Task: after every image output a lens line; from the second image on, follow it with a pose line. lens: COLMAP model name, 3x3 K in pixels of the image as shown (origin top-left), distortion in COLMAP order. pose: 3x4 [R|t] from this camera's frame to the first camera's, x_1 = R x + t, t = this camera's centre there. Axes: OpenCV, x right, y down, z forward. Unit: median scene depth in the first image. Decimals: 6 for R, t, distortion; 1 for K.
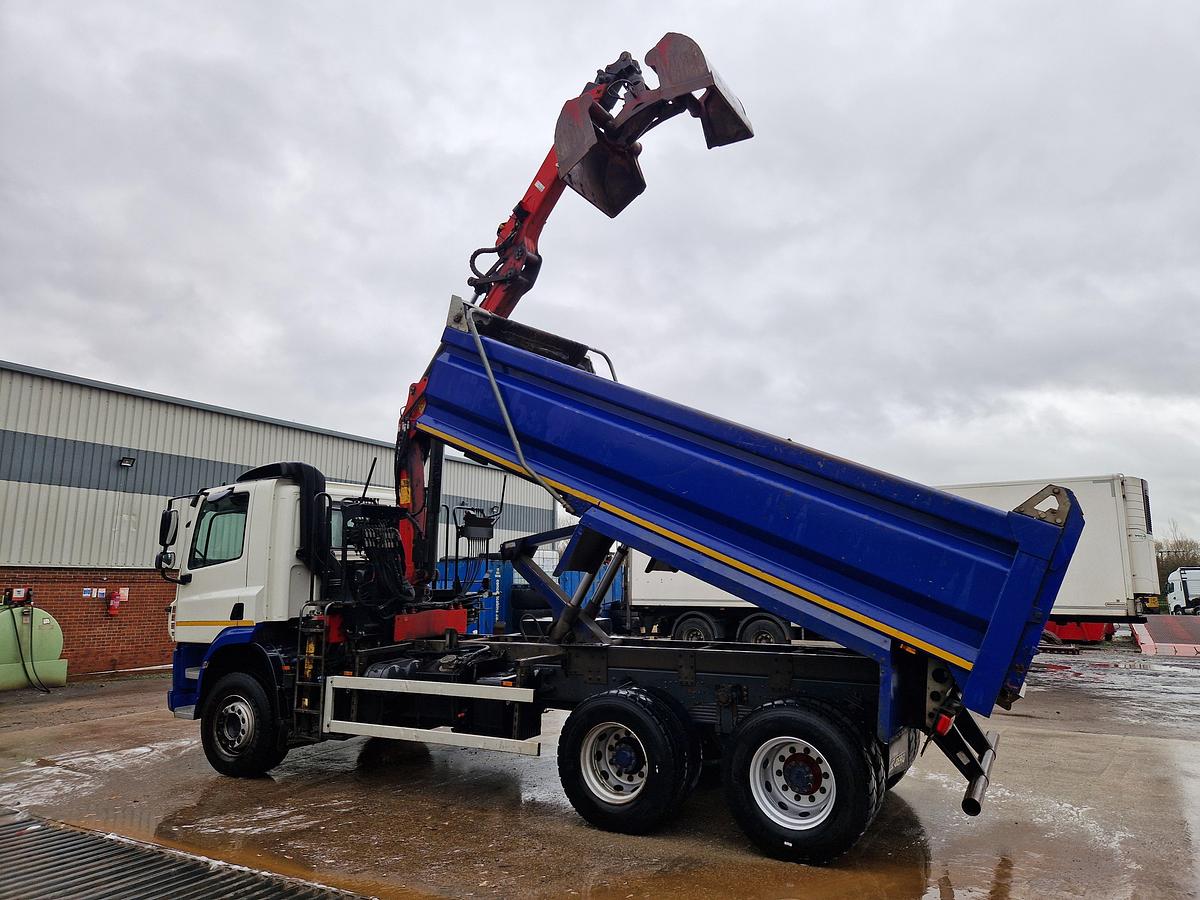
lens RADIAL K [[803.2, 0, 606.7], [0, 803.2, 441.9], [0, 0, 1]] dist [0.074522, -0.060453]
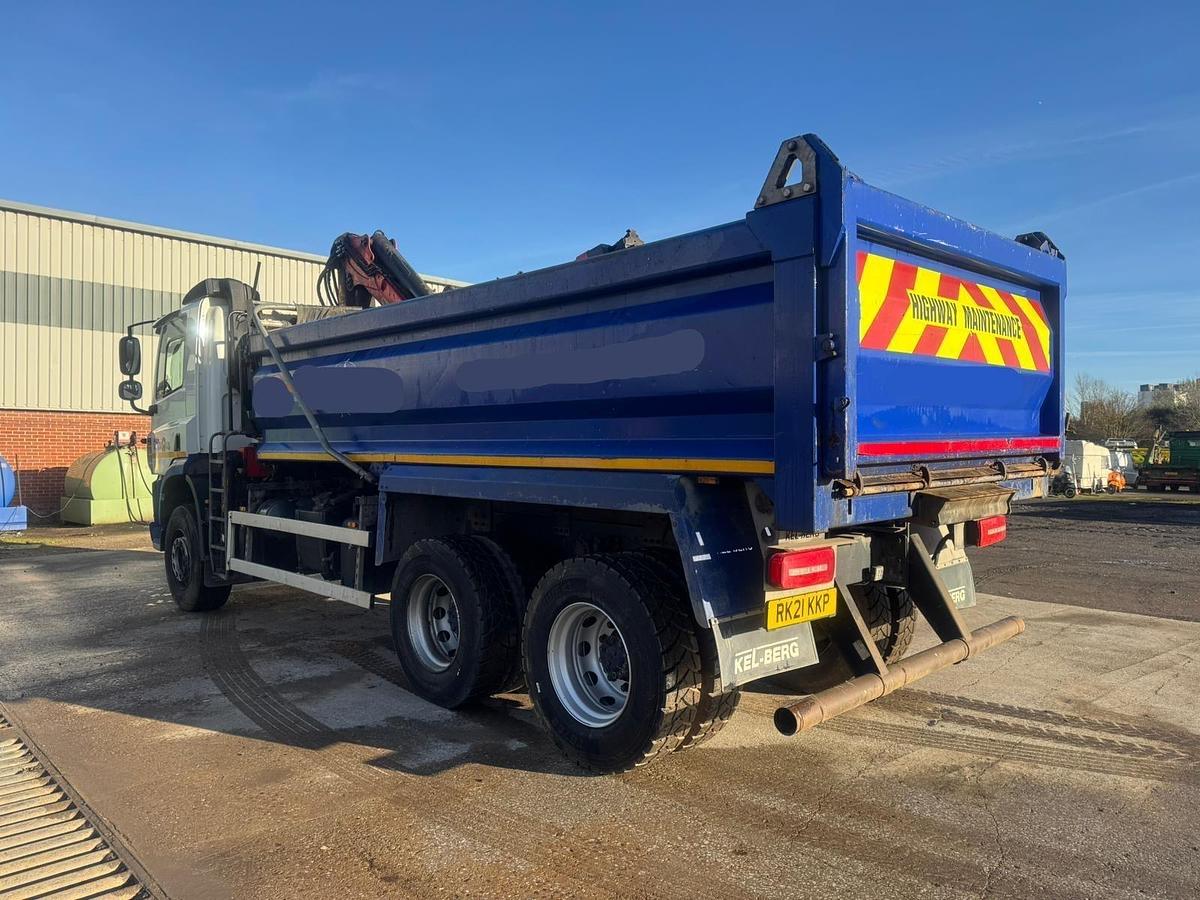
lens RADIAL K [[847.7, 0, 598.4], [0, 847.7, 445.8], [0, 0, 1]] dist [0.054338, -0.025580]
pose [[0.950843, 0.008009, -0.309568, 0.313036], [0.044567, 0.985720, 0.162389, 0.075606], [0.306448, -0.168203, 0.936908, 0.232522]]
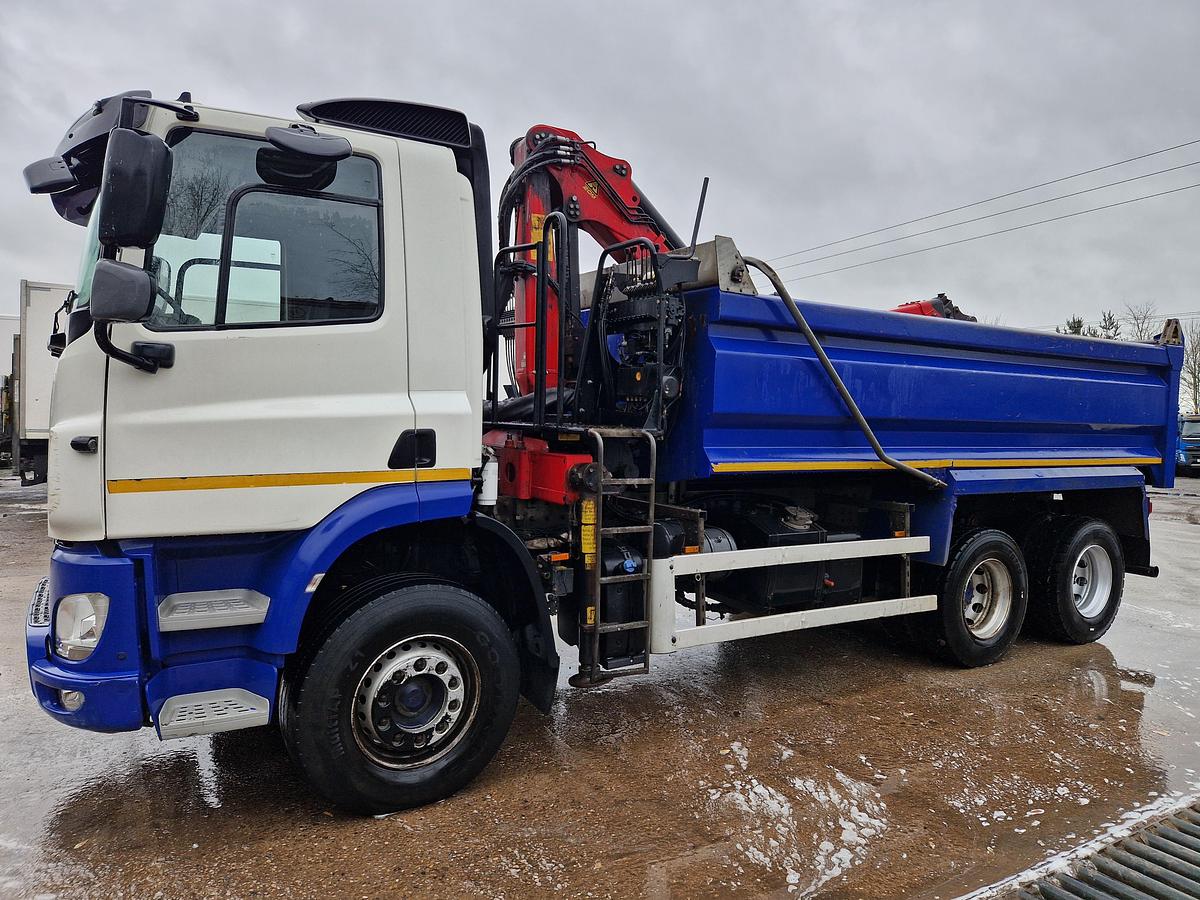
lens RADIAL K [[803.2, 0, 608.2], [0, 803.2, 440.9], [0, 0, 1]] dist [0.074522, -0.060453]
pose [[0.485580, -0.005654, 0.874174, -0.783423], [-0.172303, 0.979744, 0.102047, 0.146695], [-0.857044, -0.200174, 0.474770, 0.728275]]
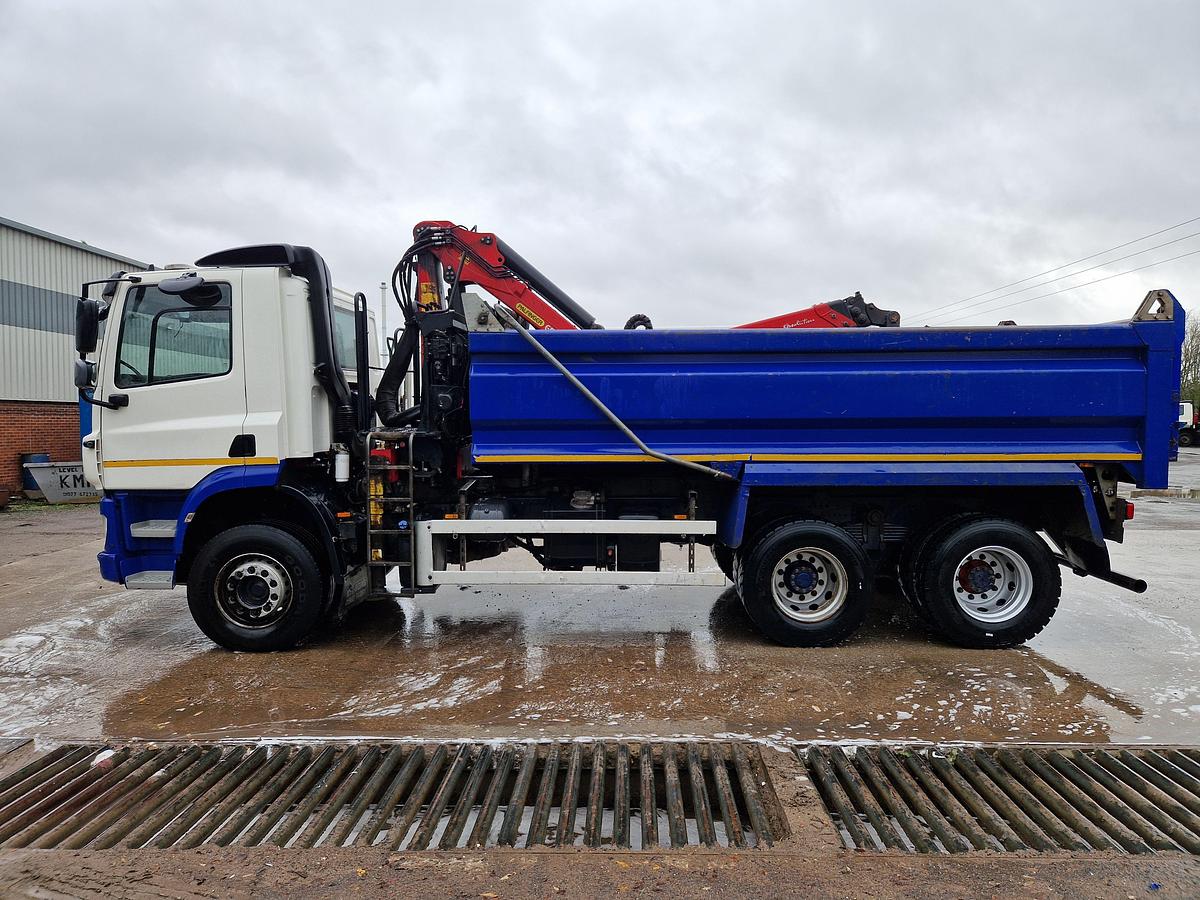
lens RADIAL K [[803.2, 0, 608.9], [0, 803.2, 445.4], [0, 0, 1]] dist [0.074522, -0.060453]
pose [[0.882765, -0.016522, 0.469525, -0.515188], [-0.080923, 0.979098, 0.186599, 0.043879], [-0.462794, -0.202718, 0.862976, 0.213002]]
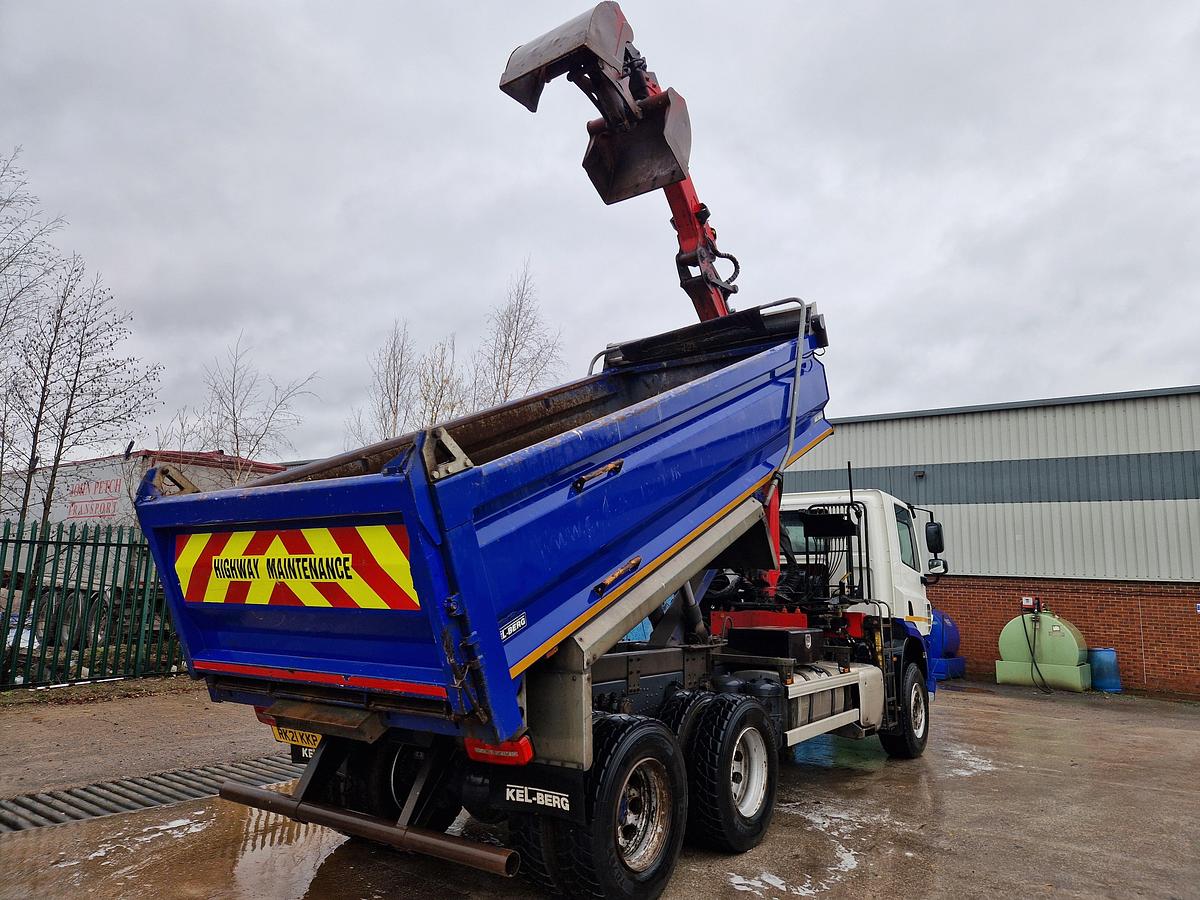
lens RADIAL K [[803.2, 0, 616.6], [0, 803.2, 437.4], [0, 0, 1]] dist [0.074522, -0.060453]
pose [[-0.065016, -0.177299, -0.982007, 0.891409], [0.143902, 0.972137, -0.185045, 0.166935], [0.987454, -0.153344, -0.037691, 0.943399]]
